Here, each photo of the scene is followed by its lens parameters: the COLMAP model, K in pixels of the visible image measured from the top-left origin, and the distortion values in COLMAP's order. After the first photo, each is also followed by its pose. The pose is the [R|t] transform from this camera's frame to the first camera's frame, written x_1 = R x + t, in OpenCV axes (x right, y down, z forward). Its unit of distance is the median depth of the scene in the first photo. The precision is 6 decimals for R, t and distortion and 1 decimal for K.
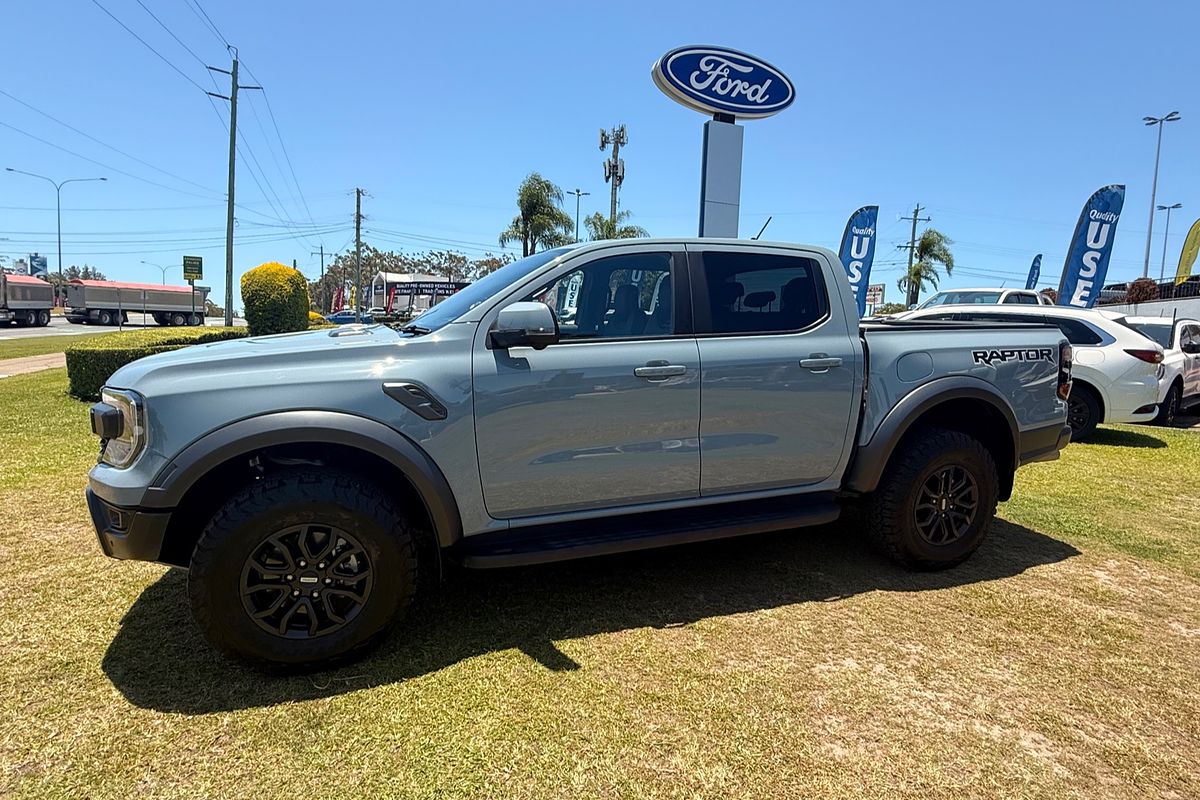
lens RADIAL K [[613.0, 0, 589.2], [0, 613.0, 403.2], [0, 0, 1]] dist [0.004045, -0.003015]
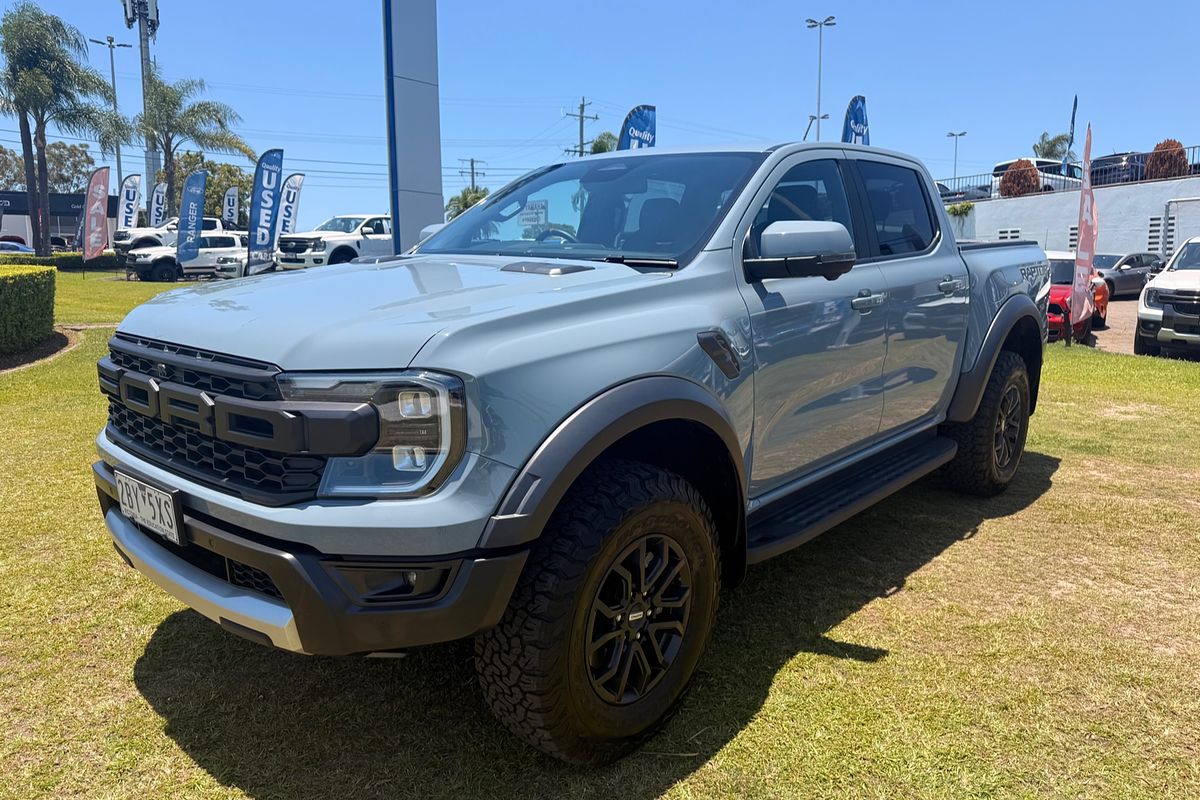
lens RADIAL K [[846.1, 0, 590.5], [0, 846.1, 397.4], [0, 0, 1]] dist [0.022864, -0.007979]
pose [[0.875456, -0.102544, 0.472293, -0.685950], [0.082557, 0.994598, 0.062915, -0.022115], [-0.476194, -0.016088, 0.879193, 0.122382]]
